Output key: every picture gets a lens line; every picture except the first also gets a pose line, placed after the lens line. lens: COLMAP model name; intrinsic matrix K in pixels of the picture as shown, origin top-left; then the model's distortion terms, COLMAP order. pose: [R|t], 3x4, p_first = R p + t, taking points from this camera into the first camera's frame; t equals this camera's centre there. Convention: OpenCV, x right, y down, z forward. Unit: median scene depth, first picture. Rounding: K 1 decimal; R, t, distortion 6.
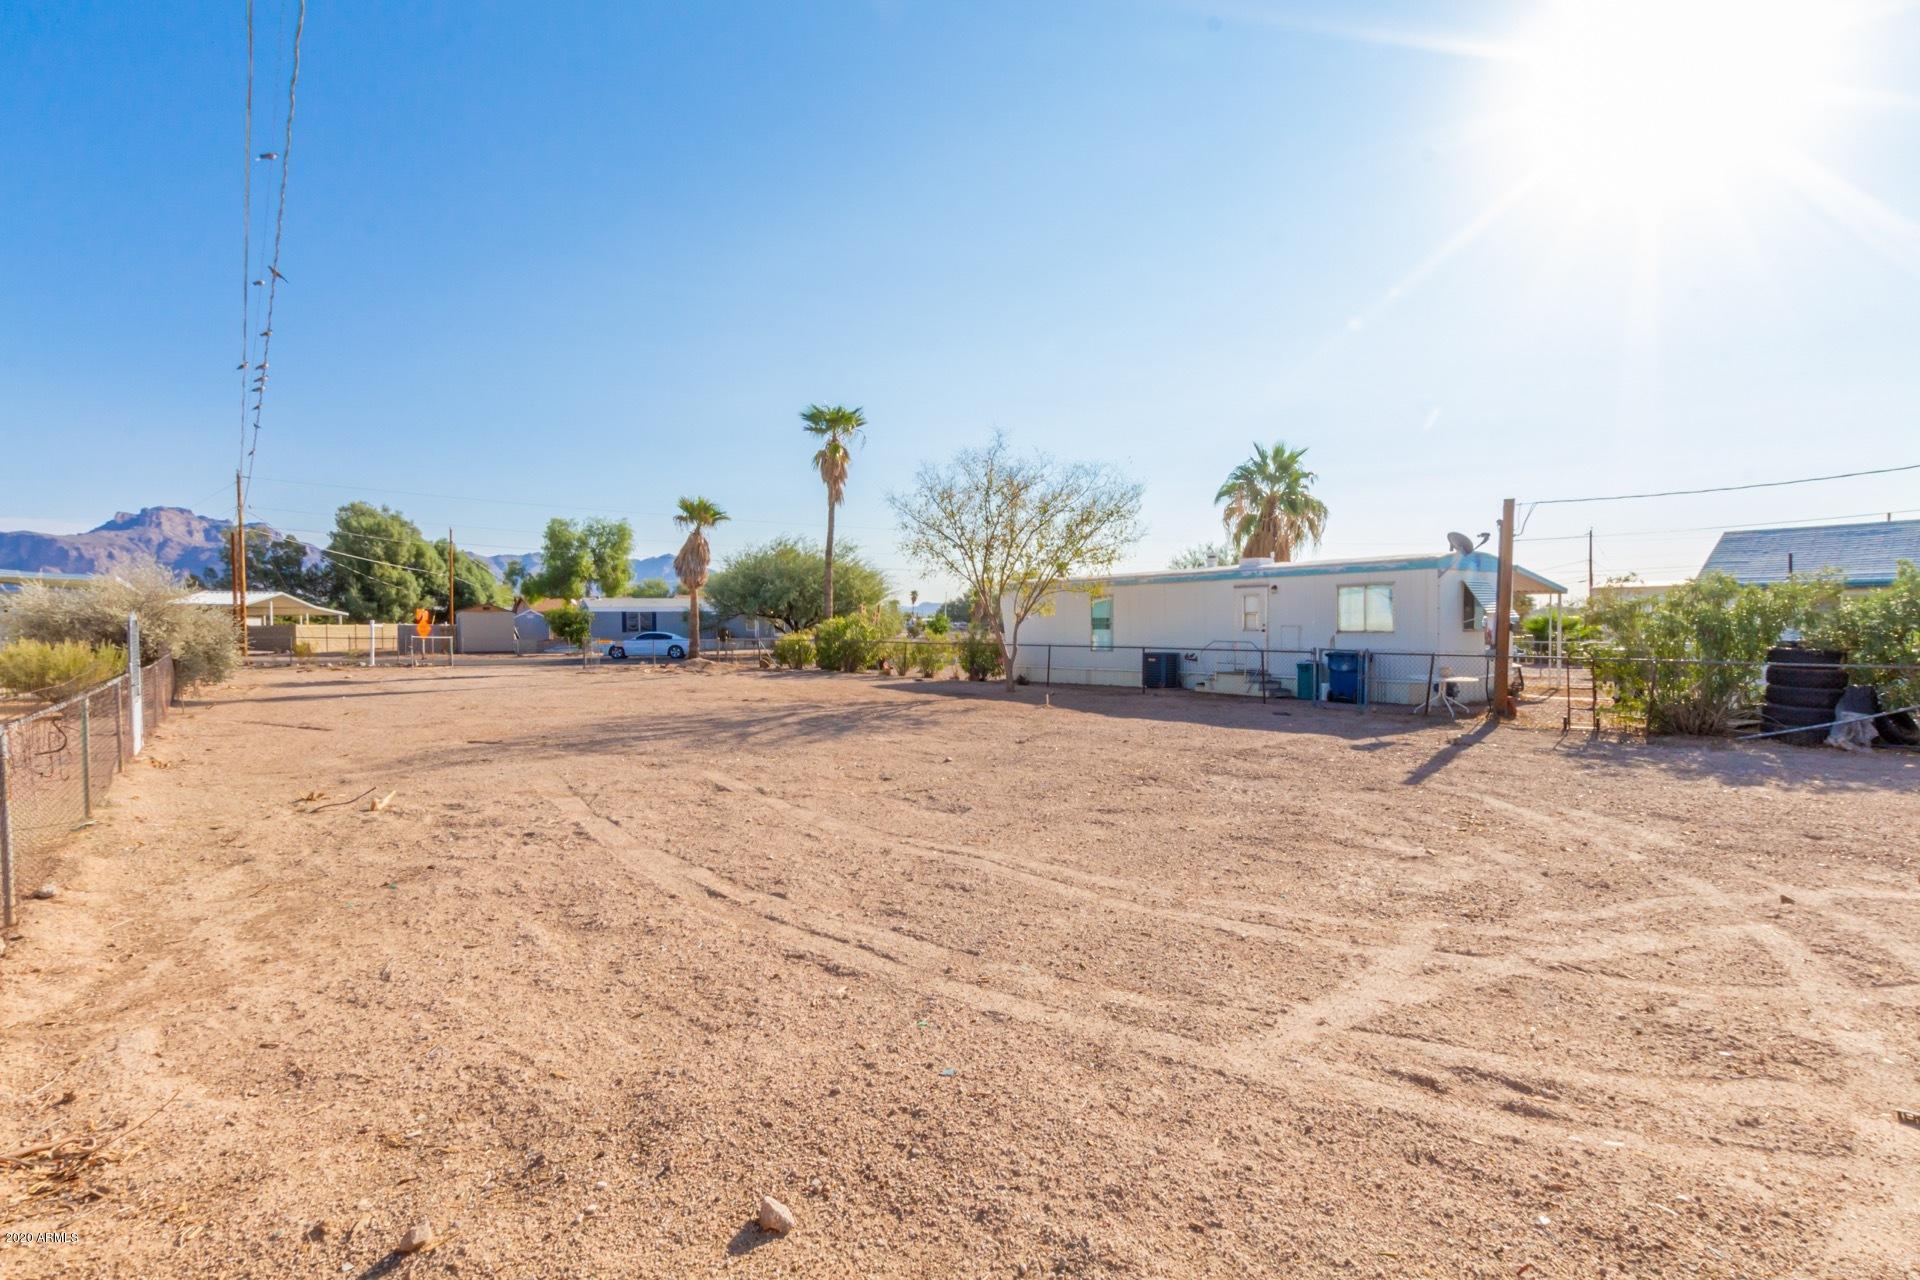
lens RADIAL K [[877.5, 0, 956.8], [0, 877.5, 632.7], [0, 0, 1]] dist [0.008794, -0.001804]
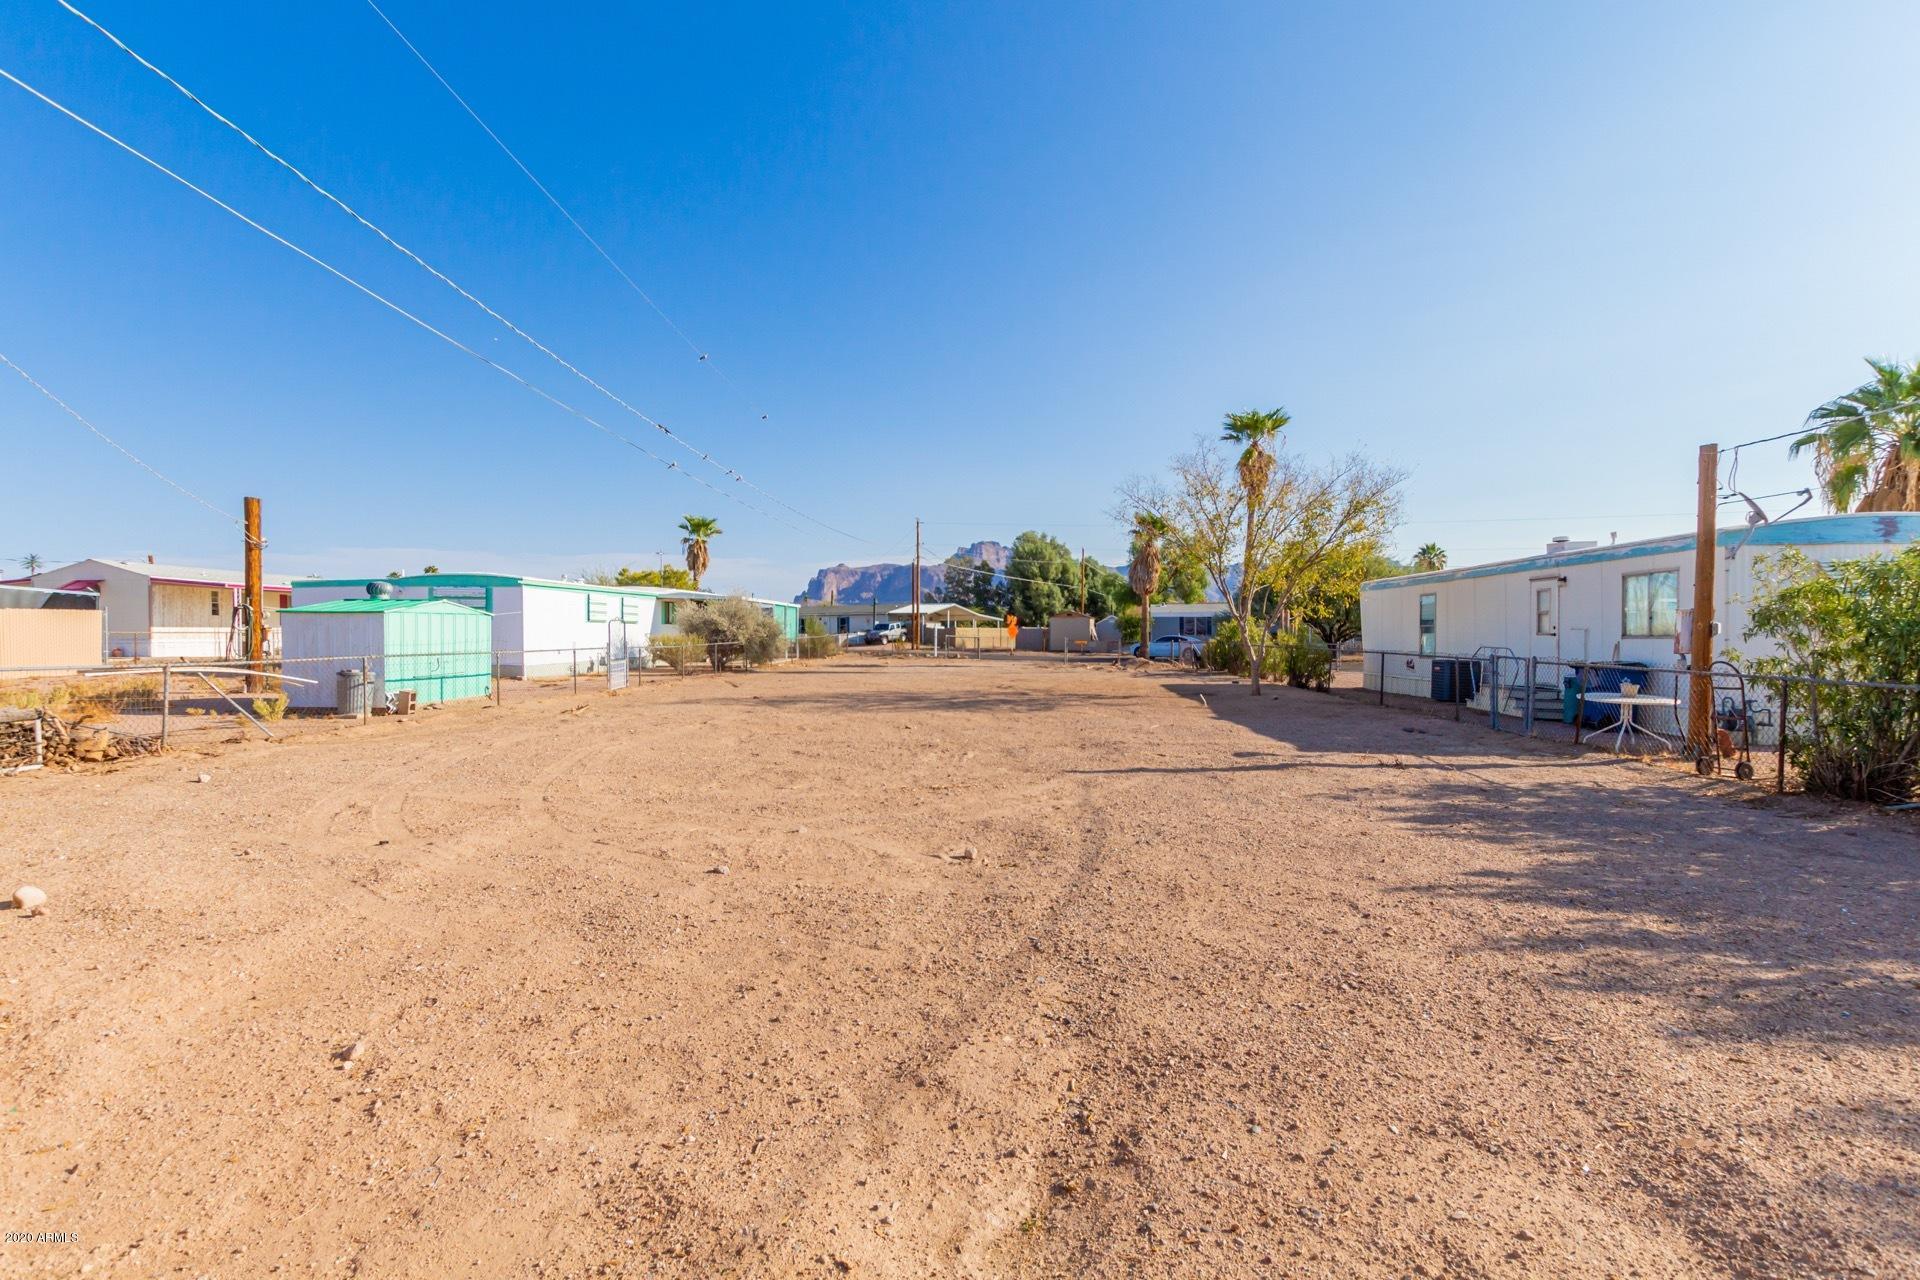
lens RADIAL K [[877.5, 0, 953.4], [0, 877.5, 646.2], [0, 0, 1]] dist [0.008794, -0.001804]
pose [[0.716008, 0.016676, -0.697893, 0.194425], [-0.010094, 0.999857, 0.013535, 0.001140], [0.698019, -0.002647, 0.716074, 0.021129]]
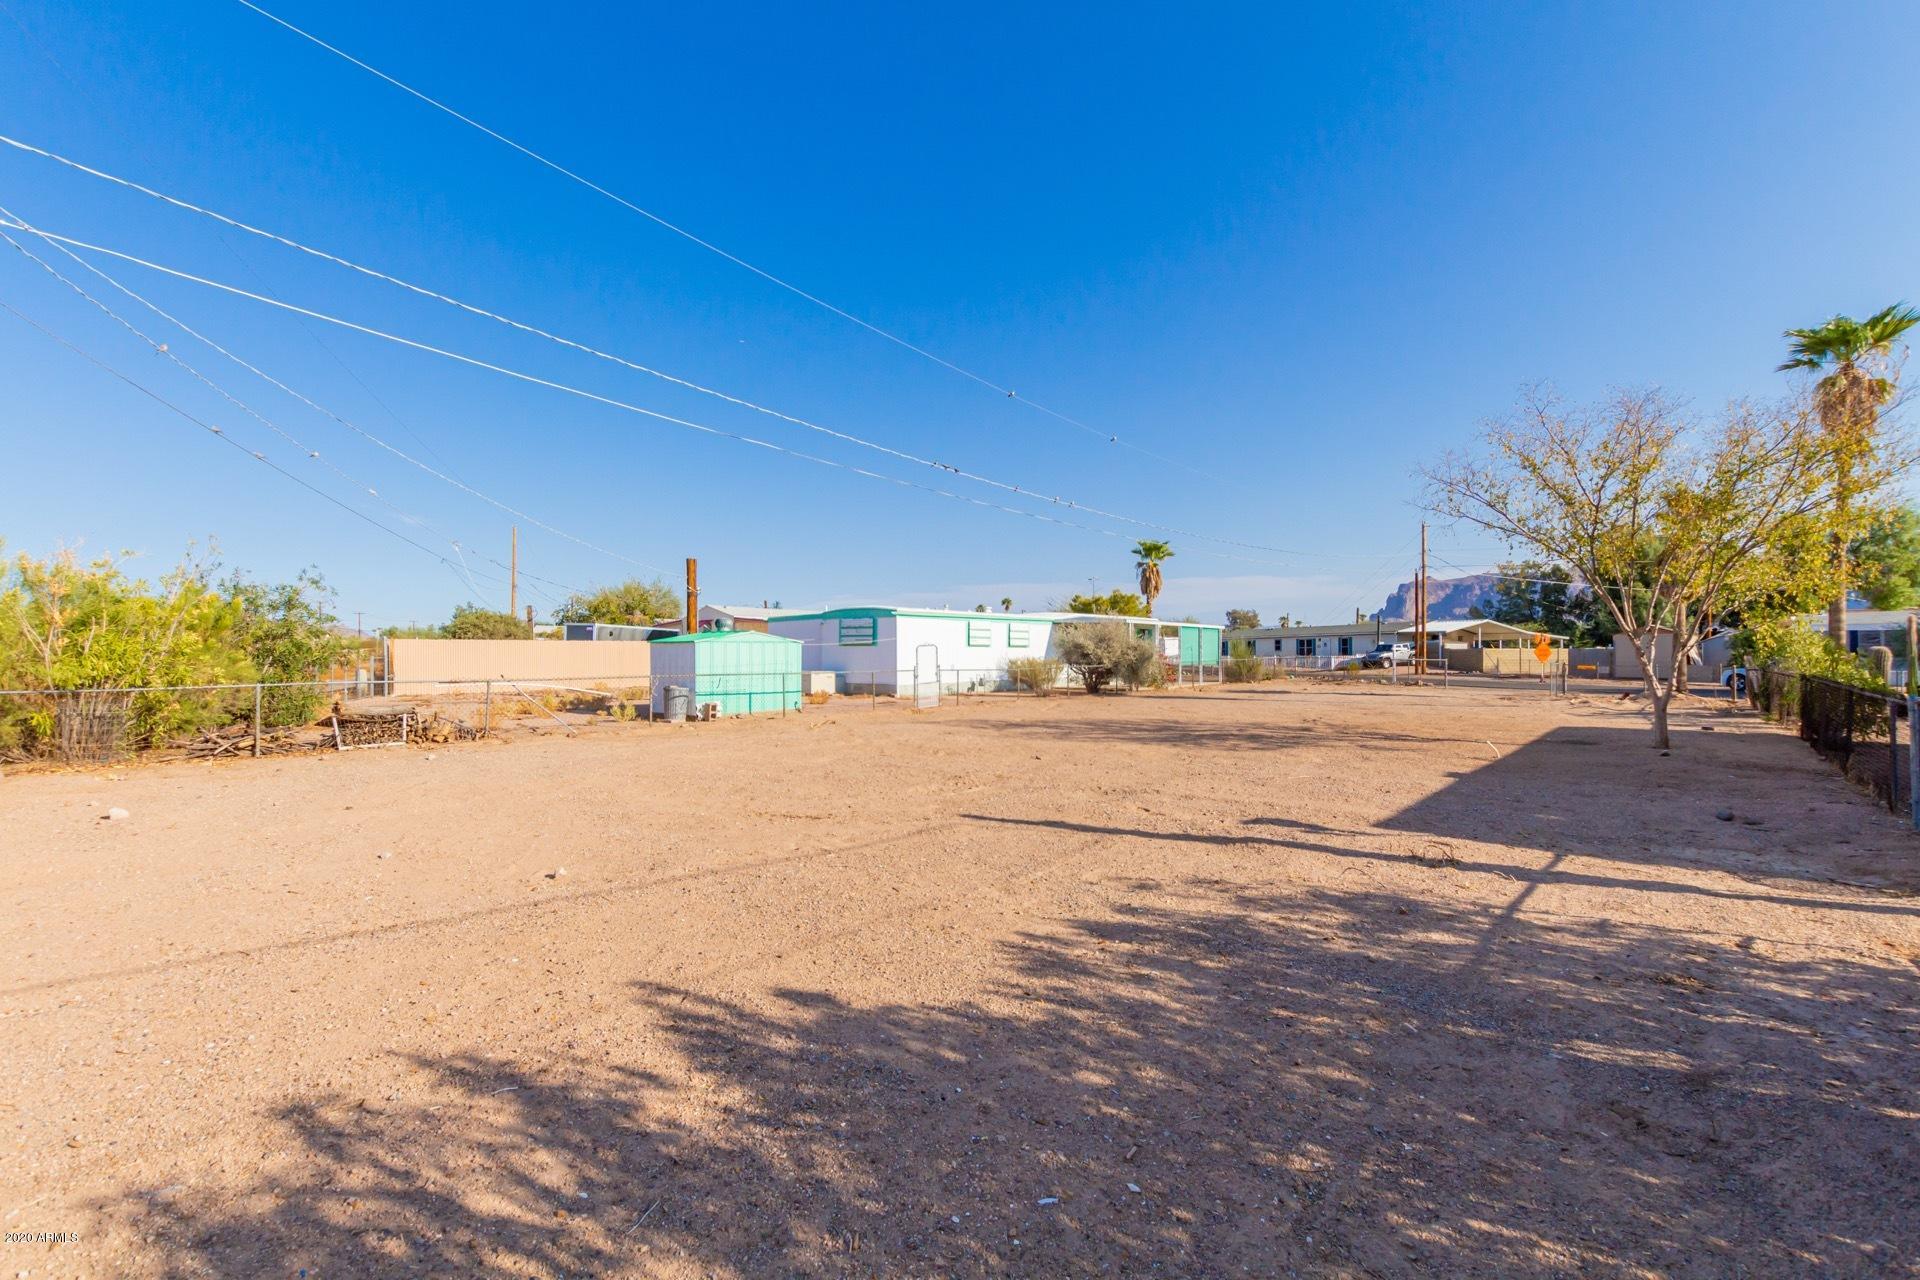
lens RADIAL K [[877.5, 0, 963.3], [0, 877.5, 642.5], [0, 0, 1]] dist [0.008794, -0.001804]
pose [[0.170196, -0.008908, -0.985370, 0.243353], [-0.006436, 0.999928, -0.010151, -0.000695], [0.985389, 0.008069, 0.170126, 0.138662]]
